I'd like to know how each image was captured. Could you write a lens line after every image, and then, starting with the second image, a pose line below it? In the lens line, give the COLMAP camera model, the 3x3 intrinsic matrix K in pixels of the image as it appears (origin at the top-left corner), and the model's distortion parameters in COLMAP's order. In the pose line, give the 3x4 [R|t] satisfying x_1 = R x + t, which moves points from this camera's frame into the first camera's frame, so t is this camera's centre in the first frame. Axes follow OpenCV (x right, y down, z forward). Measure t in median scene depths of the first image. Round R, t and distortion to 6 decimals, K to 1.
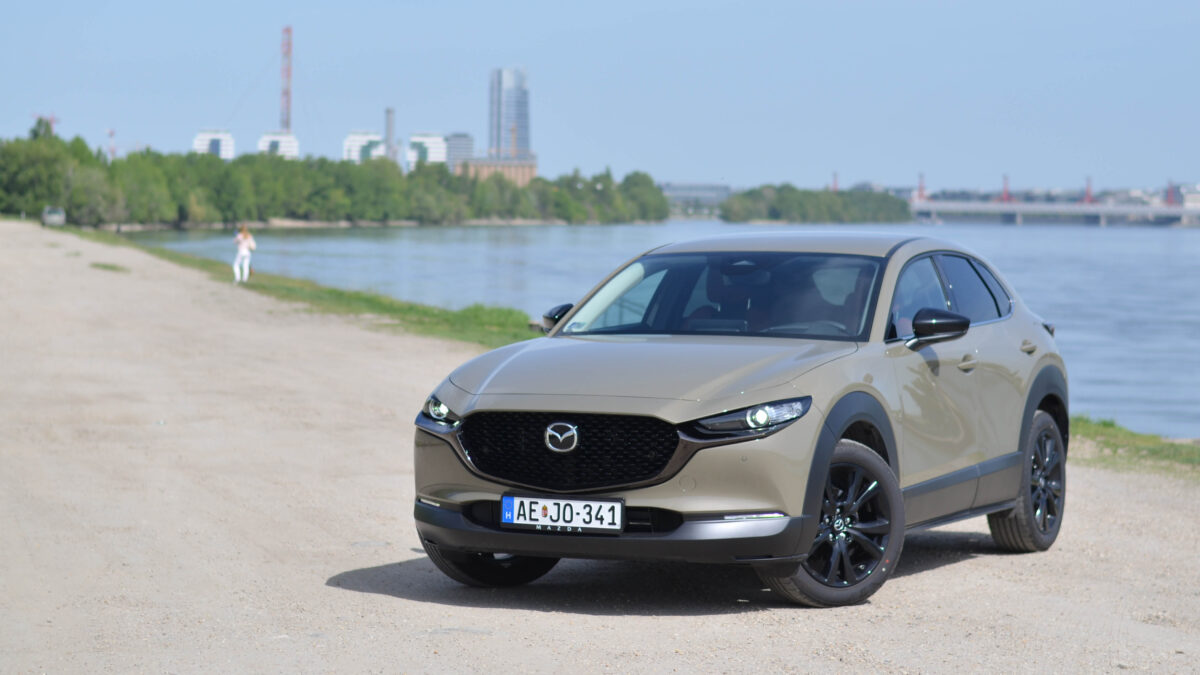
lens RADIAL K [[3493.3, 0, 600.0], [0, 3493.3, 337.5], [0, 0, 1]] dist [-0.125064, -0.323868]
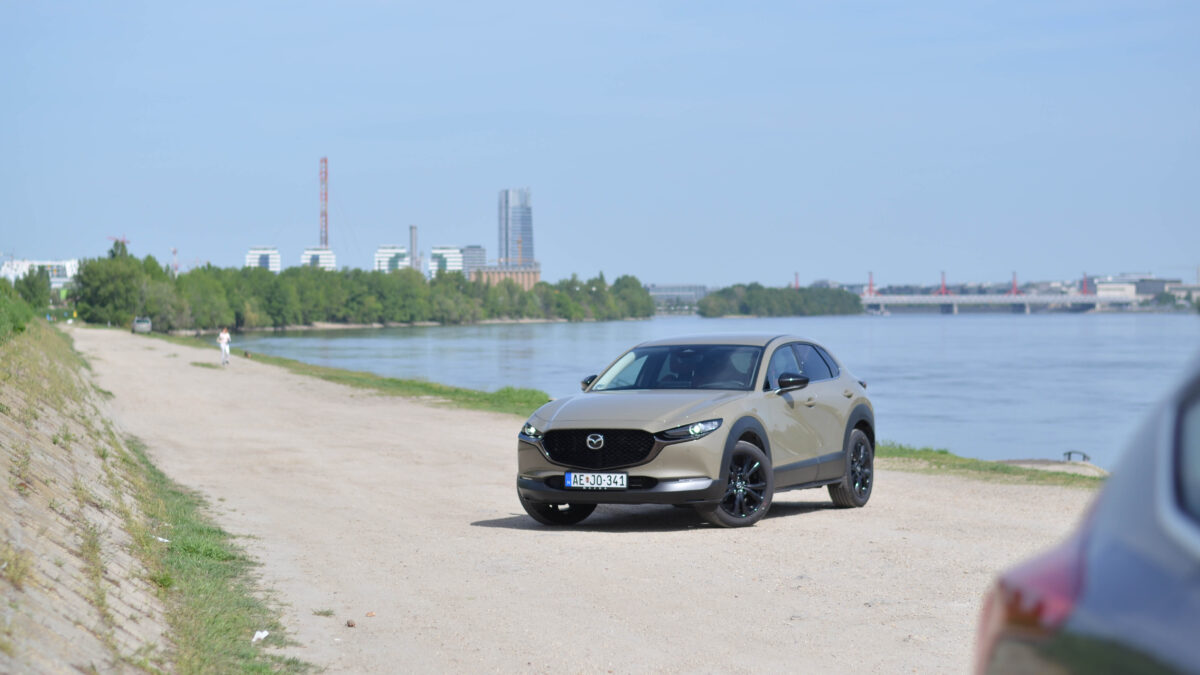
lens RADIAL K [[3493.3, 0, 600.0], [0, 3493.3, 337.5], [0, 0, 1]] dist [-0.125064, -0.323868]
pose [[0.999782, -0.020640, 0.003131, -0.012449], [0.020716, 0.999438, -0.026349, 0.020600], [-0.002585, 0.026408, 0.999648, -0.902580]]
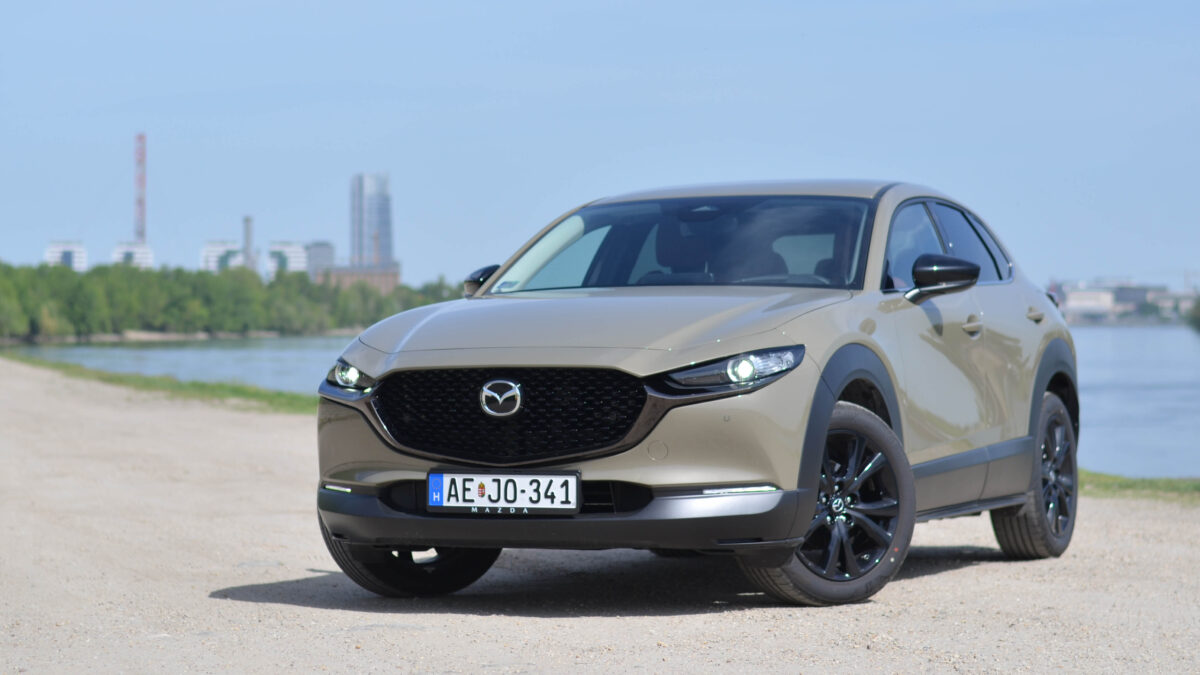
lens RADIAL K [[3493.3, 0, 600.0], [0, 3493.3, 337.5], [0, 0, 1]] dist [-0.125064, -0.323868]
pose [[0.998994, -0.015896, 0.041939, -0.020559], [0.017572, 0.999049, -0.039901, 0.044508], [-0.041265, 0.040598, 0.998323, 0.174665]]
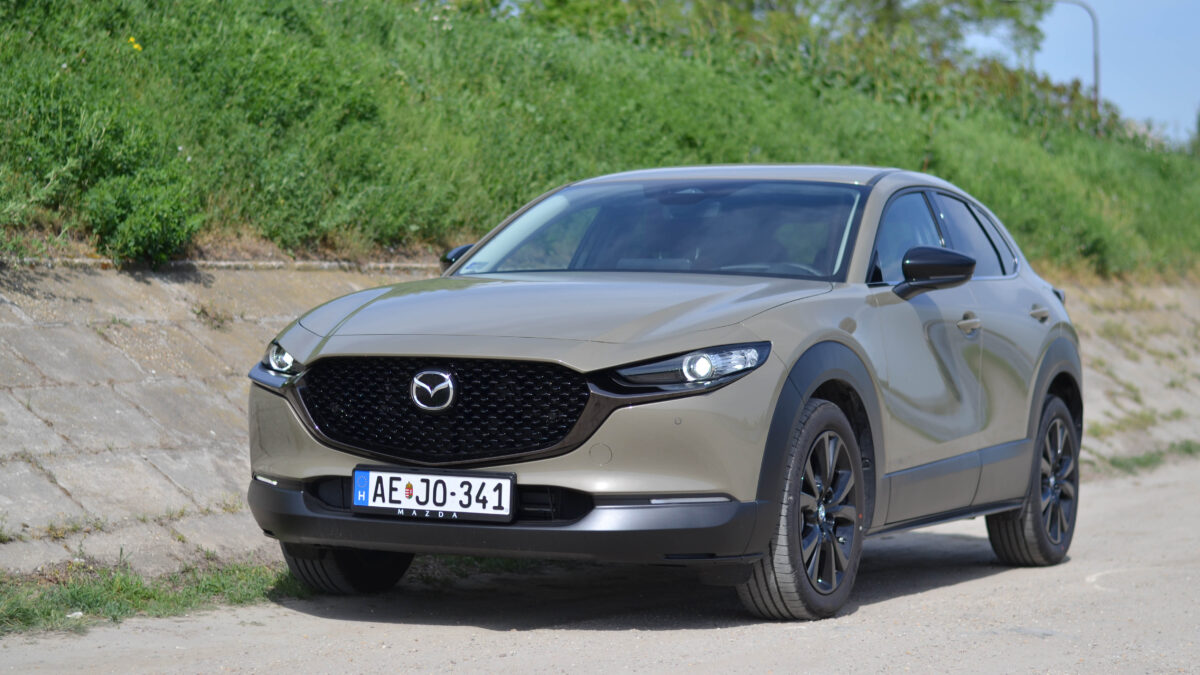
lens RADIAL K [[2839.3, 0, 600.0], [0, 2839.3, 337.5], [0, 0, 1]] dist [-0.044138, -0.234231]
pose [[0.999904, 0.013651, -0.002507, 0.024302], [-0.013716, 0.999504, -0.028360, 0.031895], [0.002119, 0.028392, 0.999595, 0.373168]]
